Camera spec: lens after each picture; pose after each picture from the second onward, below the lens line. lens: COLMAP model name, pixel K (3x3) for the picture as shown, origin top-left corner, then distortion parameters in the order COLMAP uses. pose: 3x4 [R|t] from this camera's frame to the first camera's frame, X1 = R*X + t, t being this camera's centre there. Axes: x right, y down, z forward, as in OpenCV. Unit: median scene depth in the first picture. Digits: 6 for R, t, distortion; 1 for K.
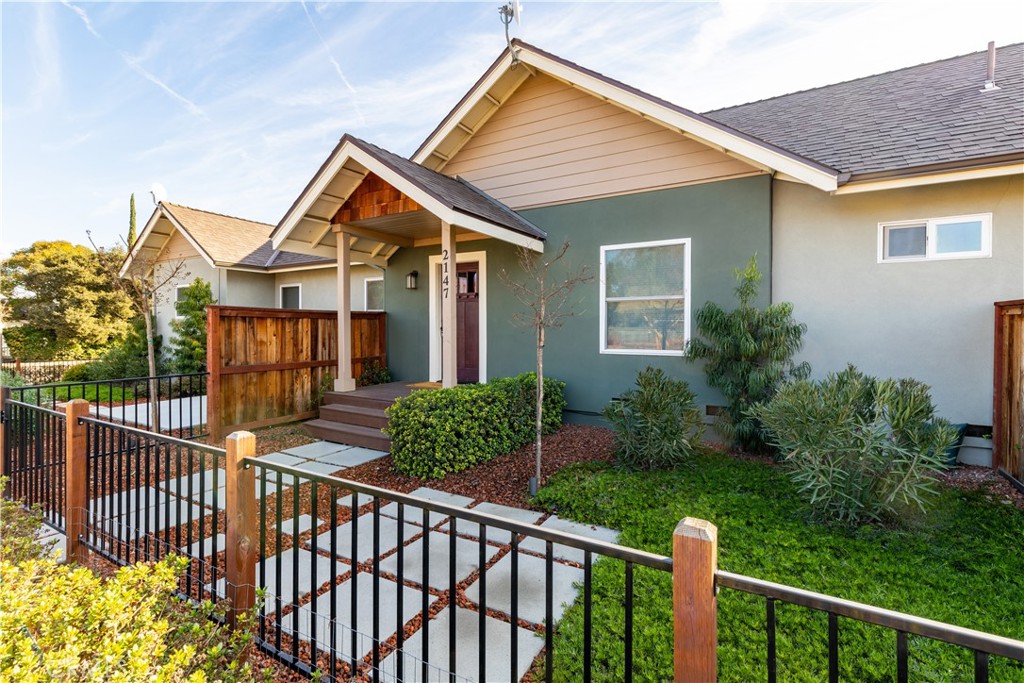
lens RADIAL K [[467.1, 0, 510.9], [0, 467.1, 331.0], [0, 0, 1]] dist [0.000557, -0.000580]
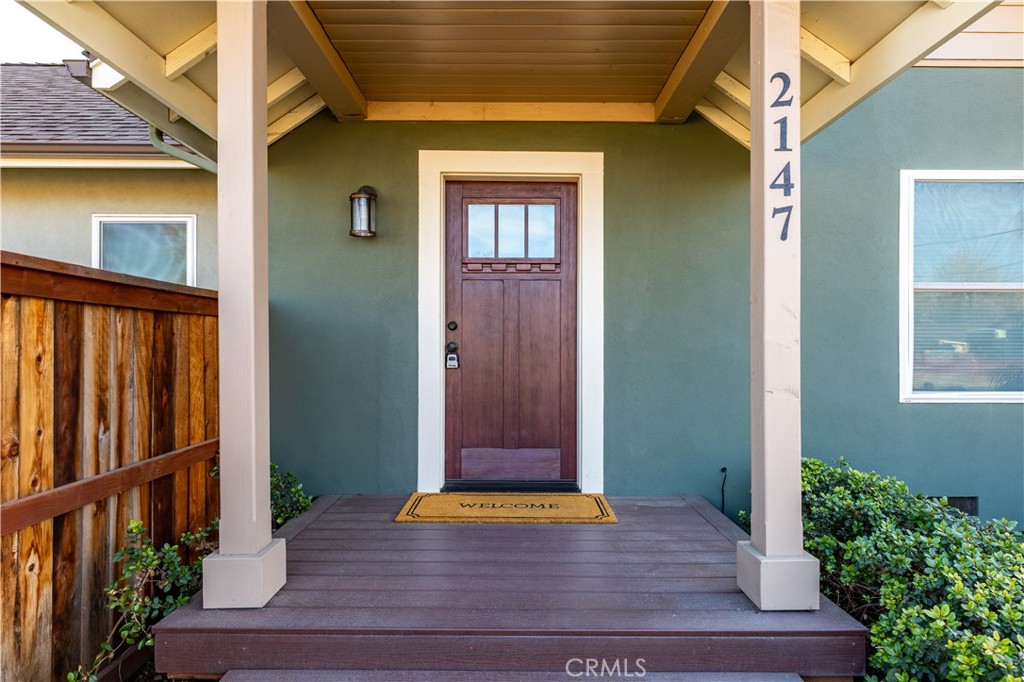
lens RADIAL K [[574.9, 0, 513.5], [0, 574.9, 343.1], [0, 0, 1]] dist [-0.004097, -0.000829]
pose [[0.859739, 0.008911, 0.510655, -0.371569], [0.001494, 0.999800, -0.019963, -0.000355], [-0.510731, 0.017926, 0.859554, 0.631618]]
